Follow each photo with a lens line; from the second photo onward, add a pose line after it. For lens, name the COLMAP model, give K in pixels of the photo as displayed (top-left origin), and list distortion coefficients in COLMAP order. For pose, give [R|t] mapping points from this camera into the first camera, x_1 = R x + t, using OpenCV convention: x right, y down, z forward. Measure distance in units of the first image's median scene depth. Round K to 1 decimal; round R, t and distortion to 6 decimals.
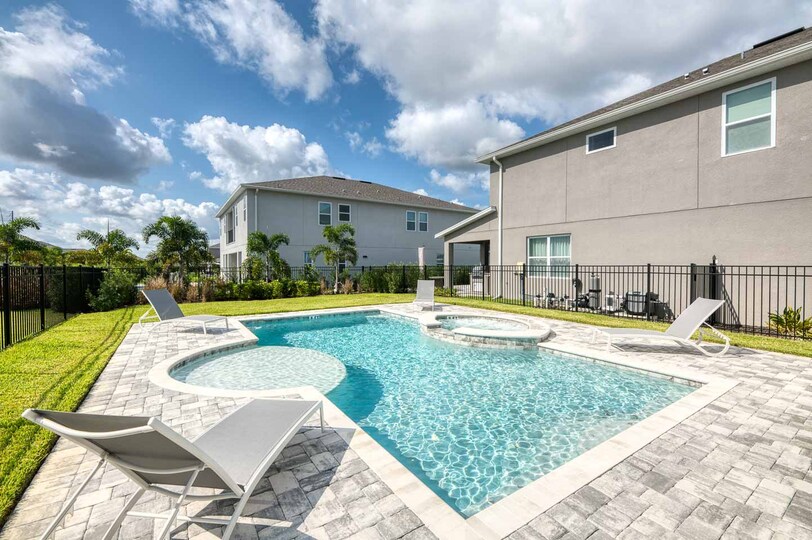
lens RADIAL K [[343.1, 0, 404.5], [0, 343.1, 268.6], [0, 0, 1]] dist [0.000230, 0.000278]
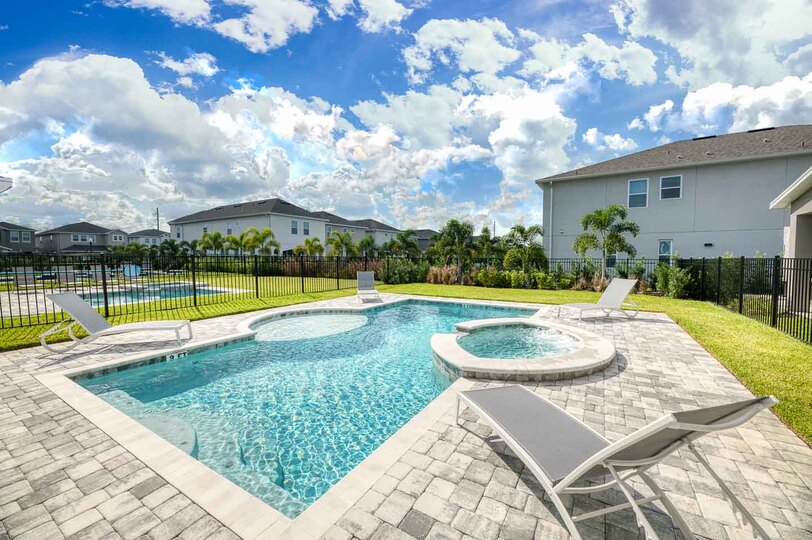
lens RADIAL K [[329.5, 0, 403.1], [0, 329.5, 263.7], [0, 0, 1]] dist [-0.007272, -0.000187]
pose [[0.418592, 0.023536, -0.907869, 0.567814], [-0.013950, 0.999713, 0.019485, -0.002997], [0.908067, 0.004509, 0.418800, 0.408634]]
